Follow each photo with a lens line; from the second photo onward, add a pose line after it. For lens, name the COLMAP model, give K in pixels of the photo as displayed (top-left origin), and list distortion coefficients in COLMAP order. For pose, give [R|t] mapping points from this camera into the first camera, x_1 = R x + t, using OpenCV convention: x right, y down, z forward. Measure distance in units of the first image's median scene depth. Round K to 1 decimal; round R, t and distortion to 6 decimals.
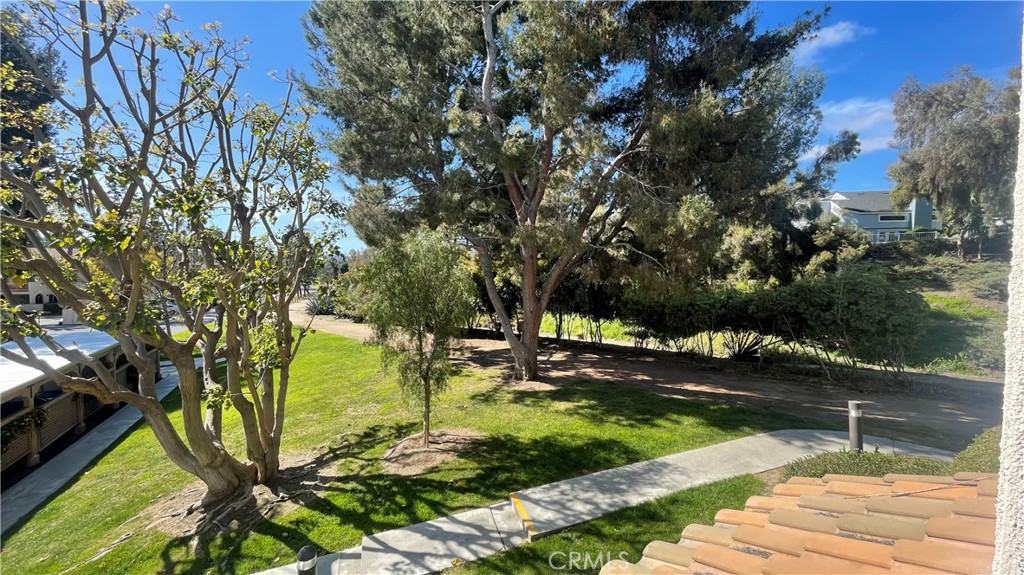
lens RADIAL K [[415.1, 0, 509.8], [0, 415.1, 287.3], [0, 0, 1]] dist [0.000298, -0.000118]
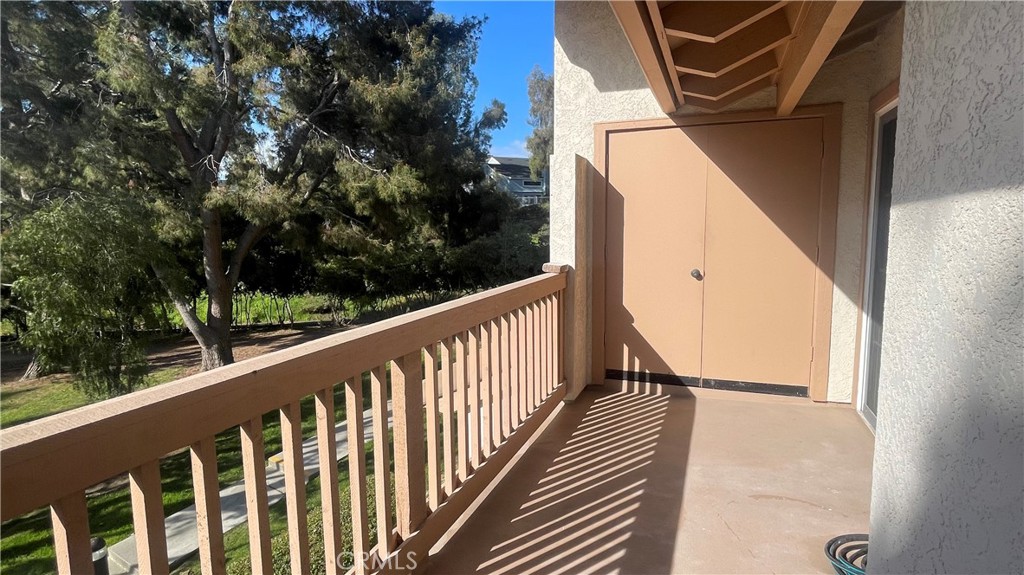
lens RADIAL K [[519.9, 0, 510.7], [0, 519.9, 286.5], [0, 0, 1]] dist [-0.000871, -0.001070]
pose [[0.764690, -0.091928, 0.637808, -0.164155], [0.055585, 0.995493, 0.076839, 0.007932], [-0.641997, -0.023306, 0.766353, -0.173007]]
